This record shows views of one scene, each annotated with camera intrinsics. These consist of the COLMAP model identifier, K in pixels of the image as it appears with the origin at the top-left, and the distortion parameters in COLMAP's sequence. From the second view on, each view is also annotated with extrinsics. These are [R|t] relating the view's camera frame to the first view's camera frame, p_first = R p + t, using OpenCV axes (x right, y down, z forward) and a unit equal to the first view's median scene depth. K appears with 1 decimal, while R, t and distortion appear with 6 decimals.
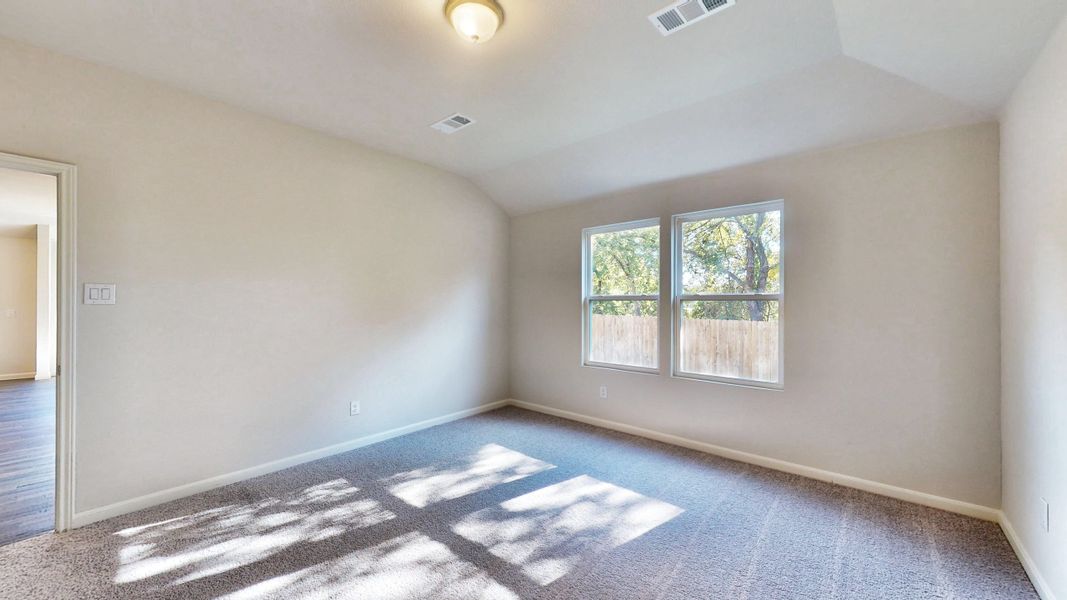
lens RADIAL K [[452.9, 0, 494.8], [0, 452.9, 301.4], [0, 0, 1]] dist [0.000616, -0.000025]
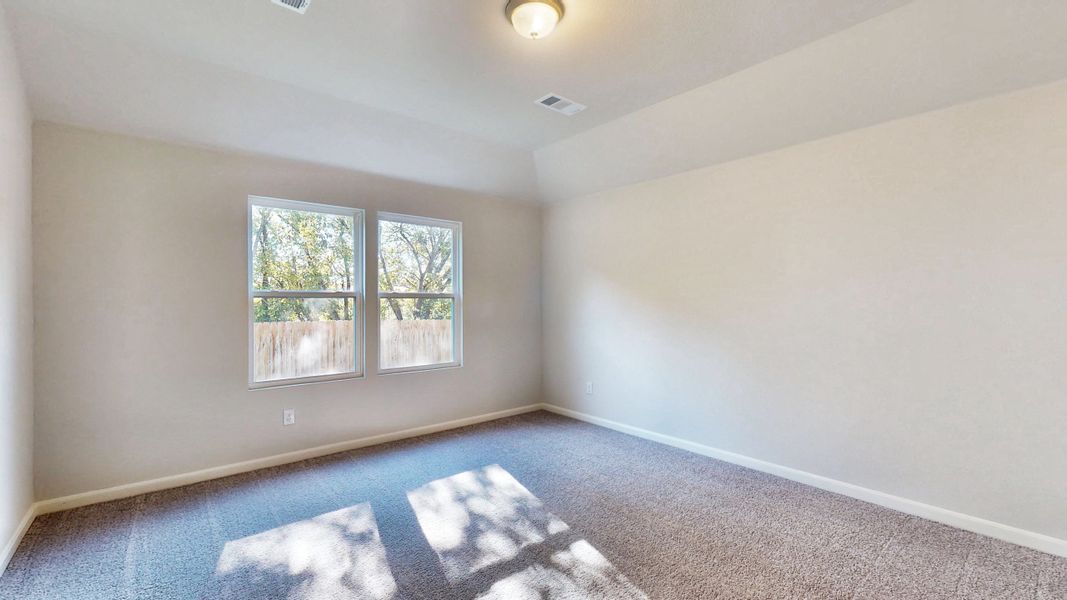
lens RADIAL K [[513.1, 0, 533.5], [0, 513.1, 300.0], [0, 0, 1]] dist [-0.002323, -0.000241]
pose [[-0.038643, -0.001574, 0.999252, -0.797824], [-0.002618, 0.999995, 0.001474, -0.000469], [-0.999250, -0.002560, -0.038647, 0.764379]]
